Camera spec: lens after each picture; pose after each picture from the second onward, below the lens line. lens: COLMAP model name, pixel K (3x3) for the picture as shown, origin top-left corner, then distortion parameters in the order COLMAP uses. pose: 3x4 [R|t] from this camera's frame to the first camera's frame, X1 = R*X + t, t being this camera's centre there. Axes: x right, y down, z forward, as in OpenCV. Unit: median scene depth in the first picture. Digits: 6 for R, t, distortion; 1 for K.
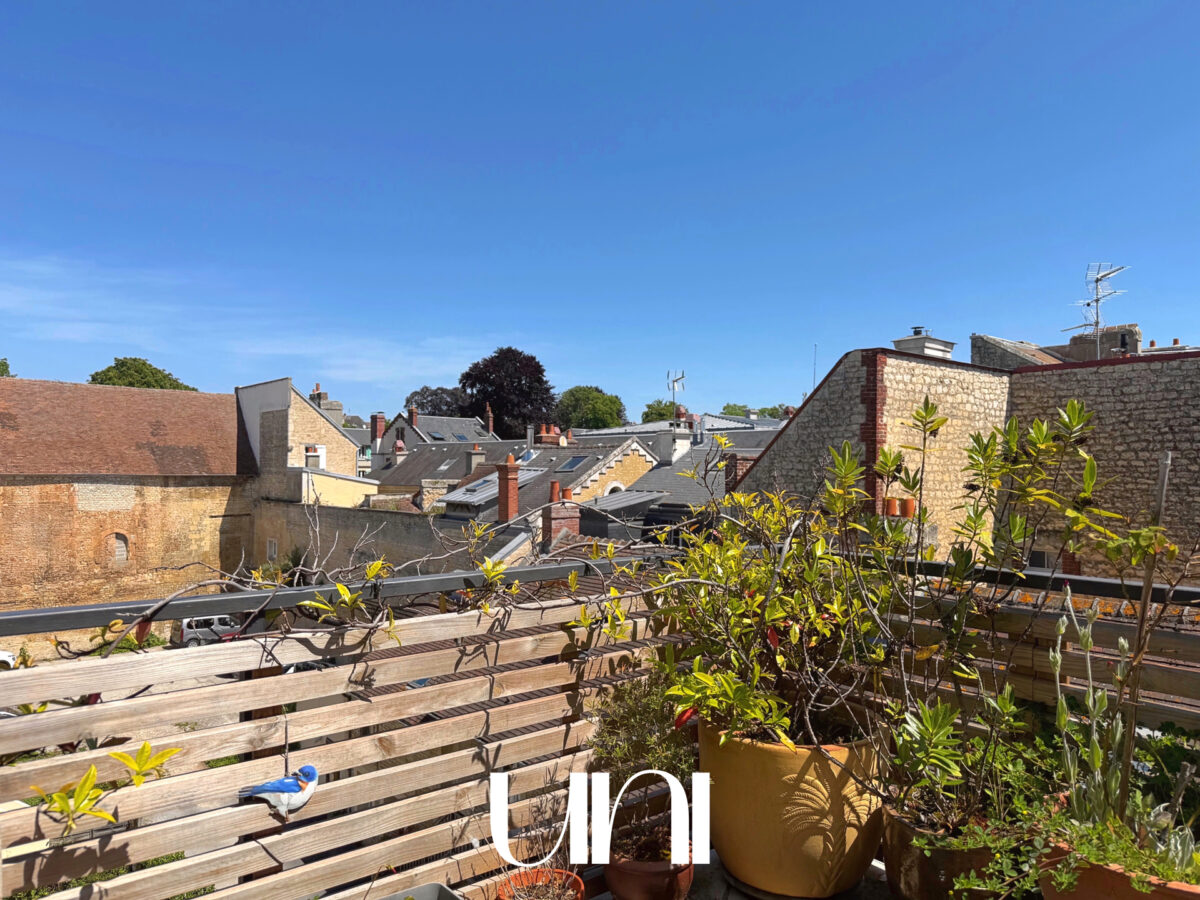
lens RADIAL K [[838.1, 0, 598.4], [0, 838.1, 454.4], [0, 0, 1]] dist [0.062068, -0.077212]
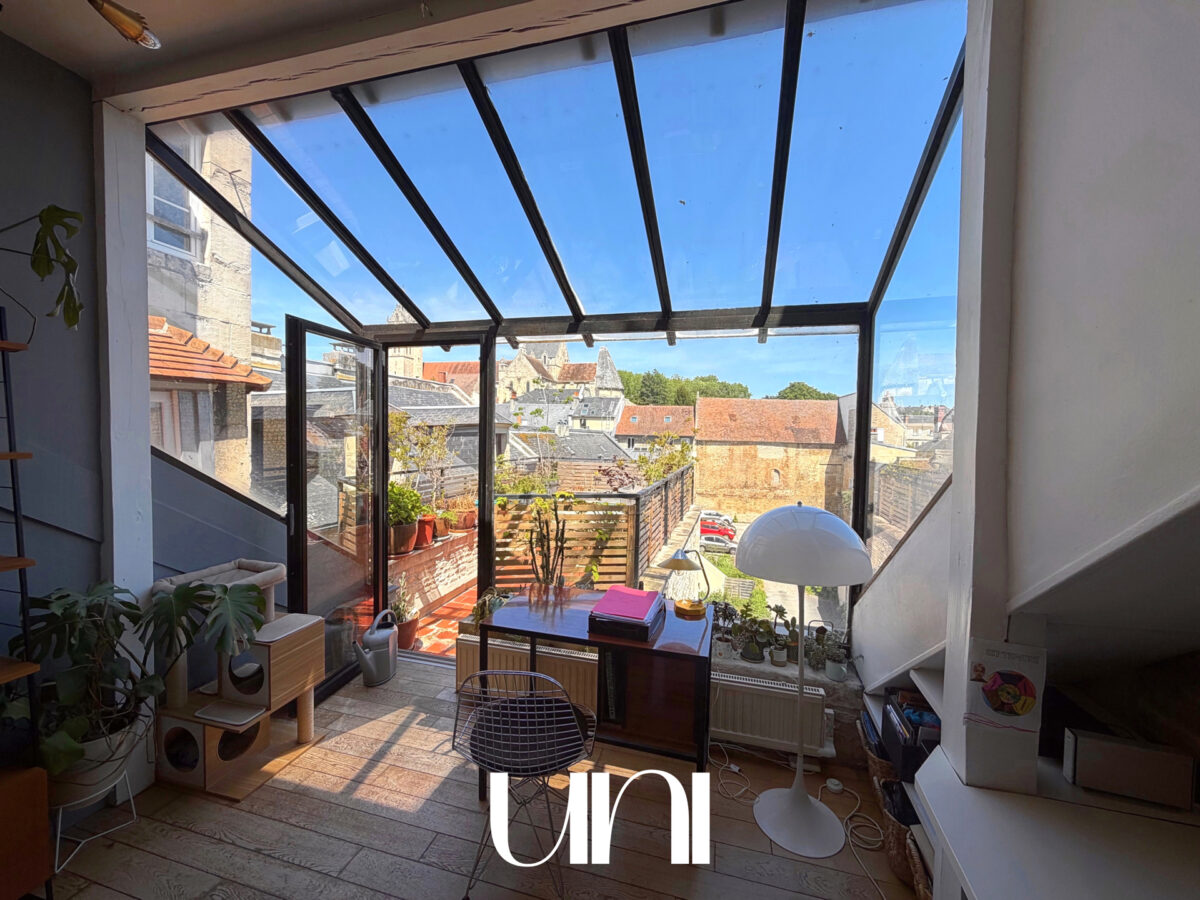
lens RADIAL K [[476.6, 0, 594.4], [0, 476.6, 449.0], [0, 0, 1]] dist [0.001067, -0.000332]
pose [[0.597236, 0.036294, -0.801244, 0.123927], [-0.004680, 0.999116, 0.041769, -0.006151], [0.802052, -0.021196, 0.596878, -0.080362]]
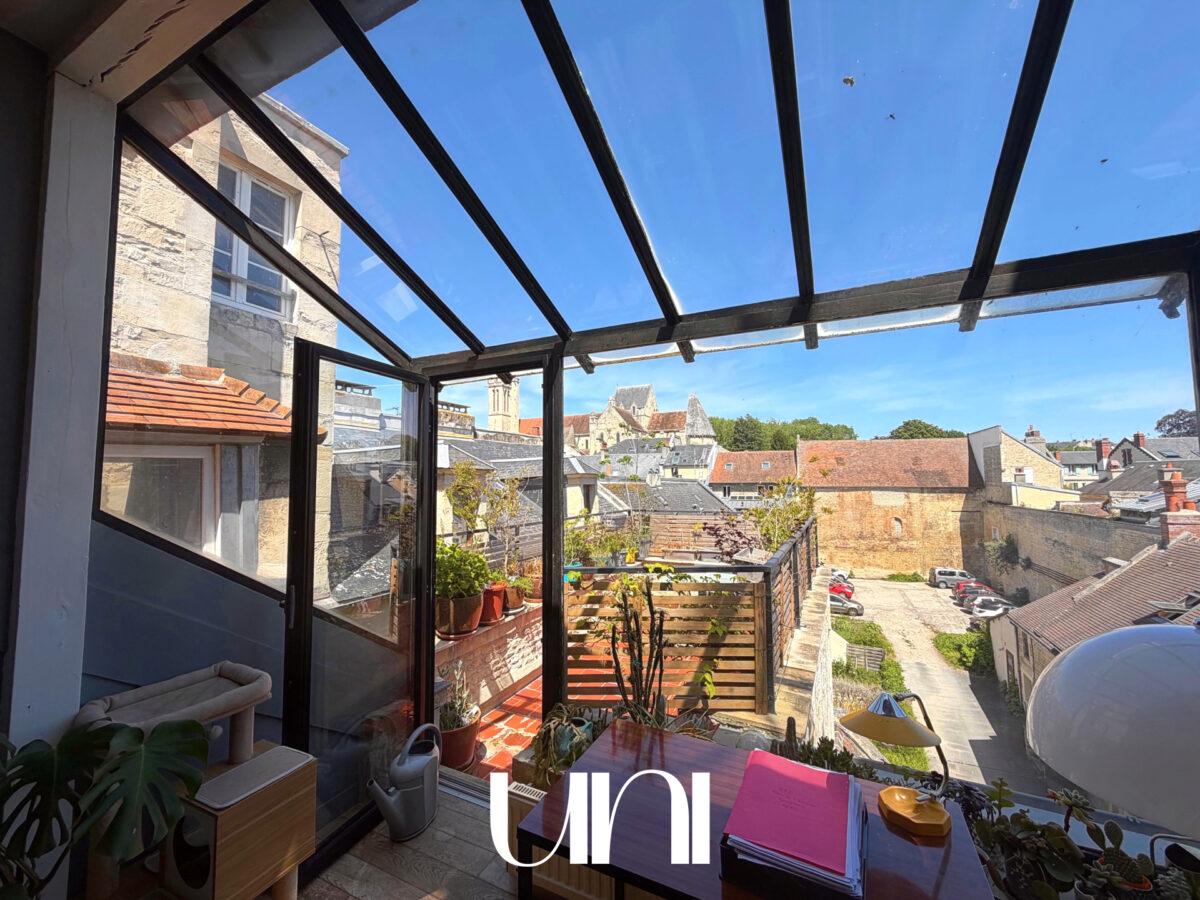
lens RADIAL K [[476.6, 0, 596.5], [0, 476.6, 450.9], [0, 0, 1]] dist [0.001067, -0.000332]
pose [[0.438291, -0.064155, -0.896541, 0.107253], [0.021863, 0.997915, -0.060721, -0.005789], [0.898567, 0.007012, 0.438780, -0.069747]]
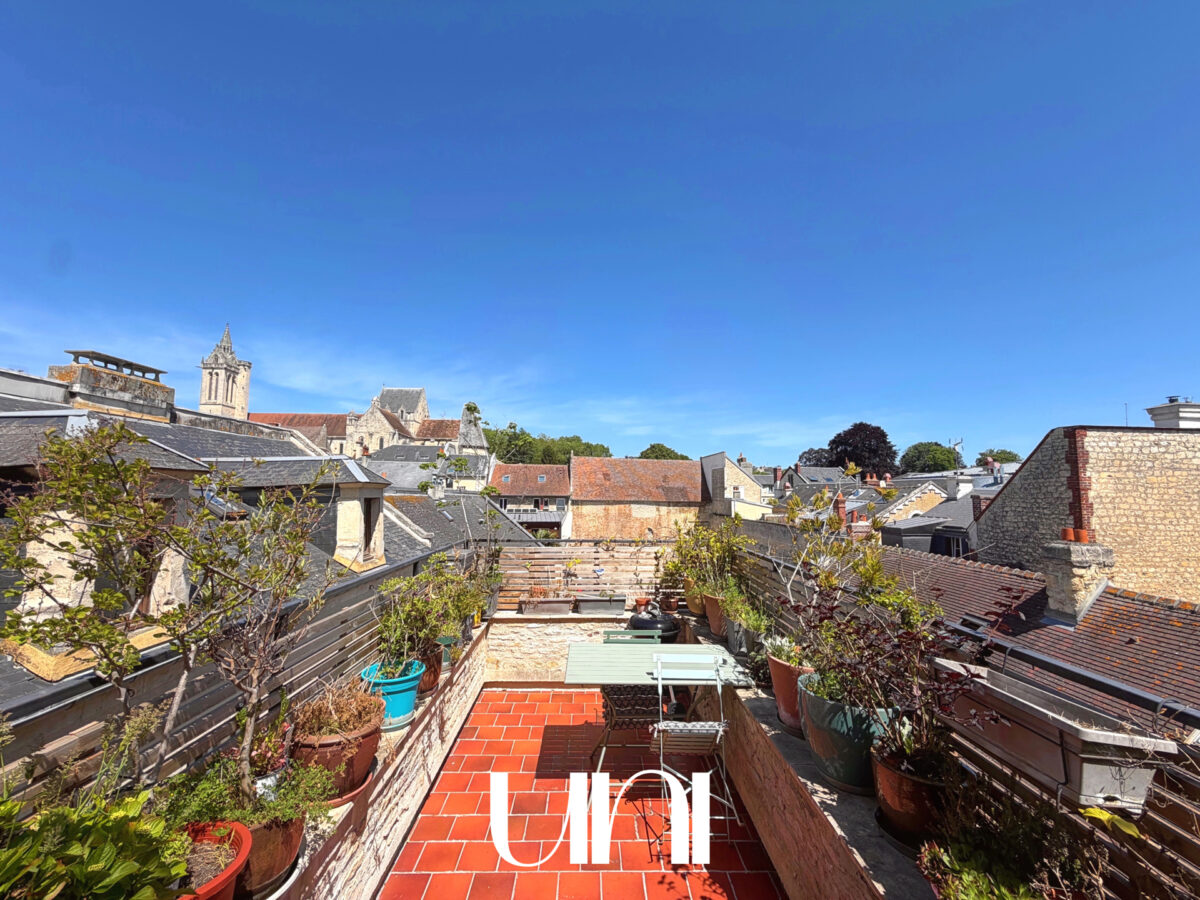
lens RADIAL K [[476.6, 0, 594.6], [0, 476.6, 448.7], [0, 0, 1]] dist [0.001067, -0.000332]
pose [[0.801167, -0.053002, -0.596089, 0.052707], [0.003510, 0.996469, -0.083886, -0.006530], [0.598431, 0.065114, 0.798524, -0.057327]]
